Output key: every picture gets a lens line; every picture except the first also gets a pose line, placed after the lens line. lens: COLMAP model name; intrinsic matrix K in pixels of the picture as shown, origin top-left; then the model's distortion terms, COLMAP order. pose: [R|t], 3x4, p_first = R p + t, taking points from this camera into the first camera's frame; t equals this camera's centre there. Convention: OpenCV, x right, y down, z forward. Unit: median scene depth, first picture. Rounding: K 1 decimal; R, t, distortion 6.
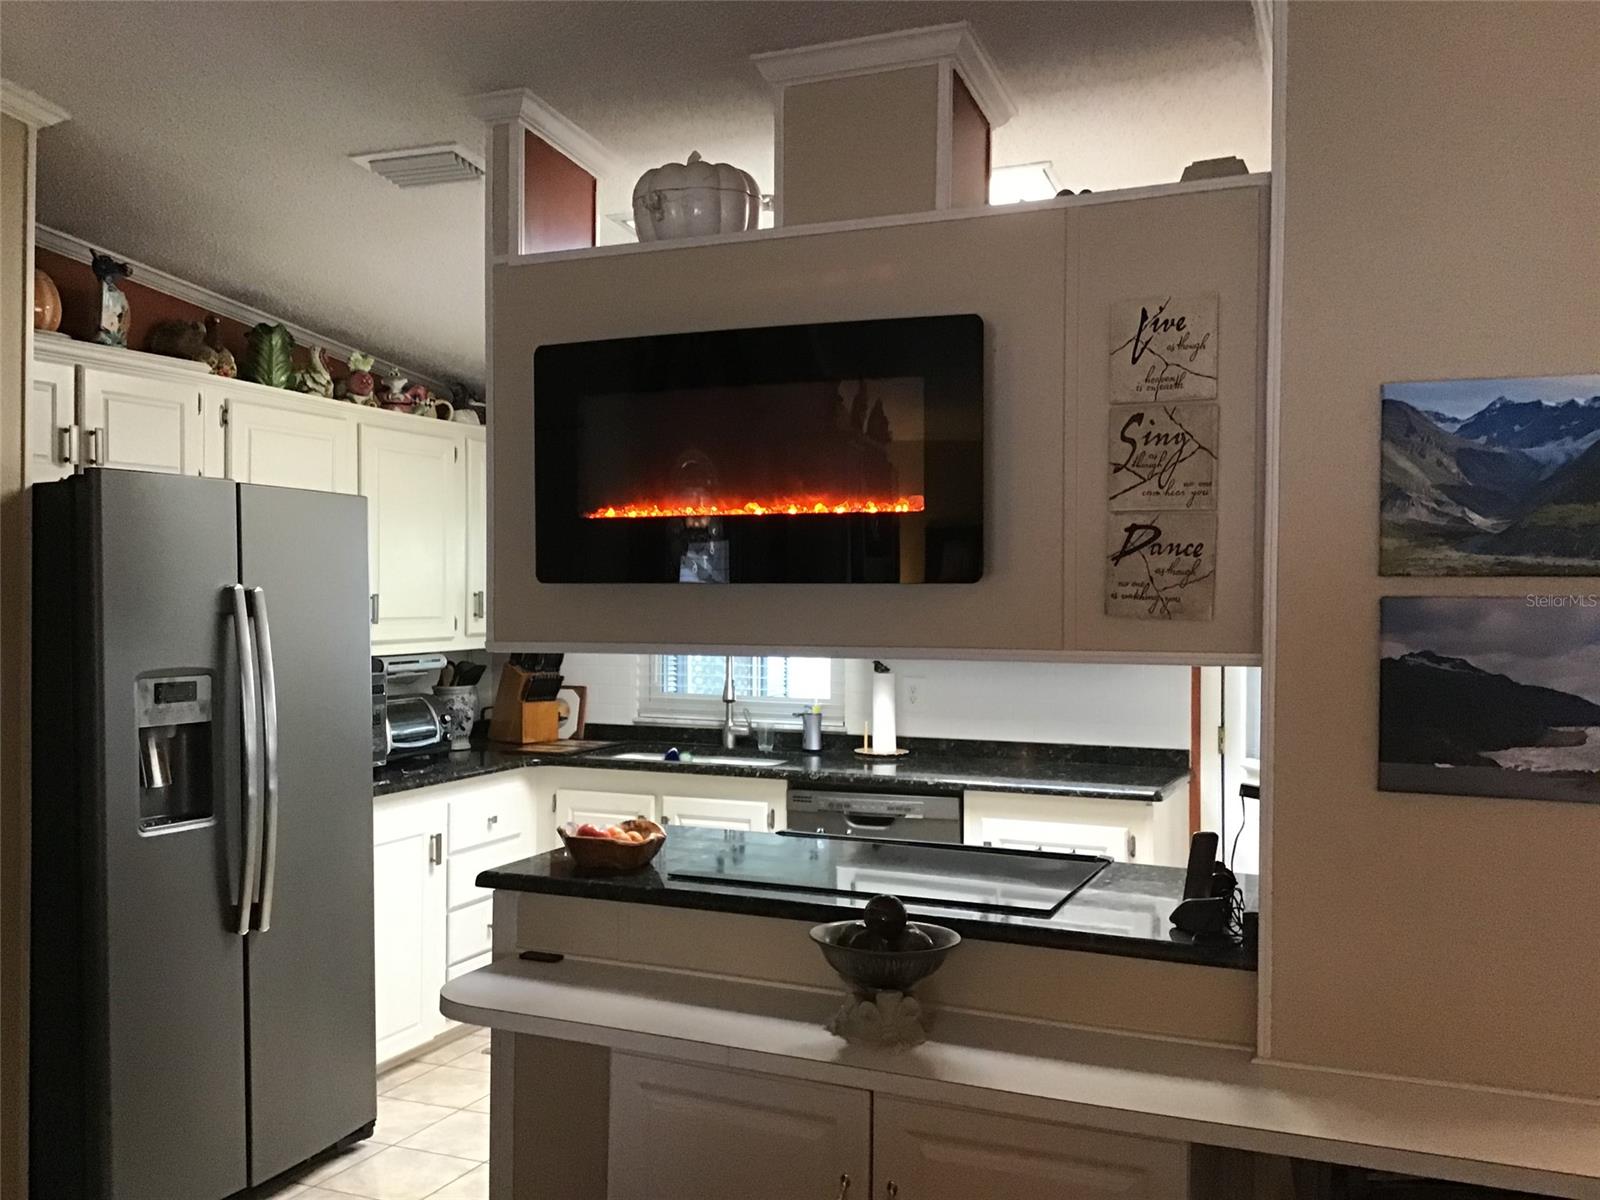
lens RADIAL K [[1428.0, 0, 800.0], [0, 1428.0, 600.0], [0, 0, 1]] dist [-0.000721, -0.001810]
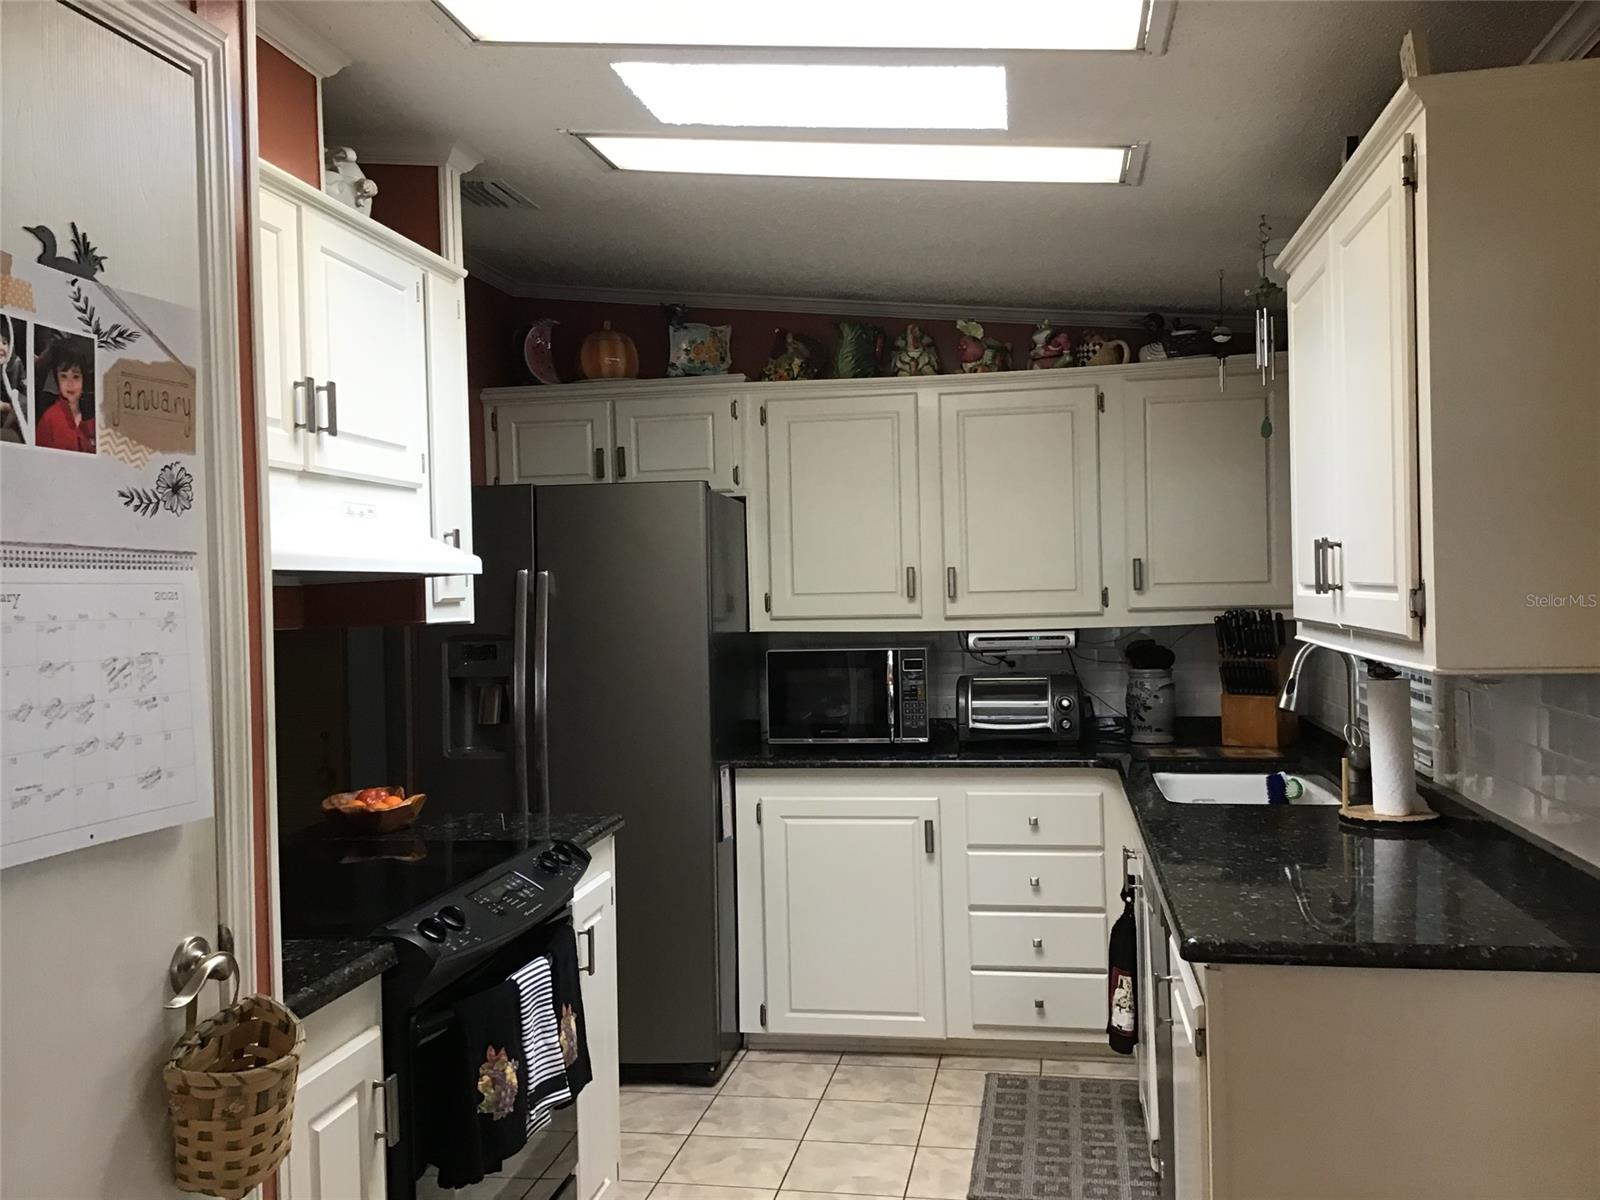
lens RADIAL K [[1428.0, 0, 800.0], [0, 1428.0, 600.0], [0, 0, 1]] dist [-0.000721, -0.001810]
pose [[0.227496, -0.007118, -0.973753, 0.609060], [0.025773, 0.999667, -0.001286, 0.016354], [0.973438, -0.024804, 0.227604, 0.669119]]
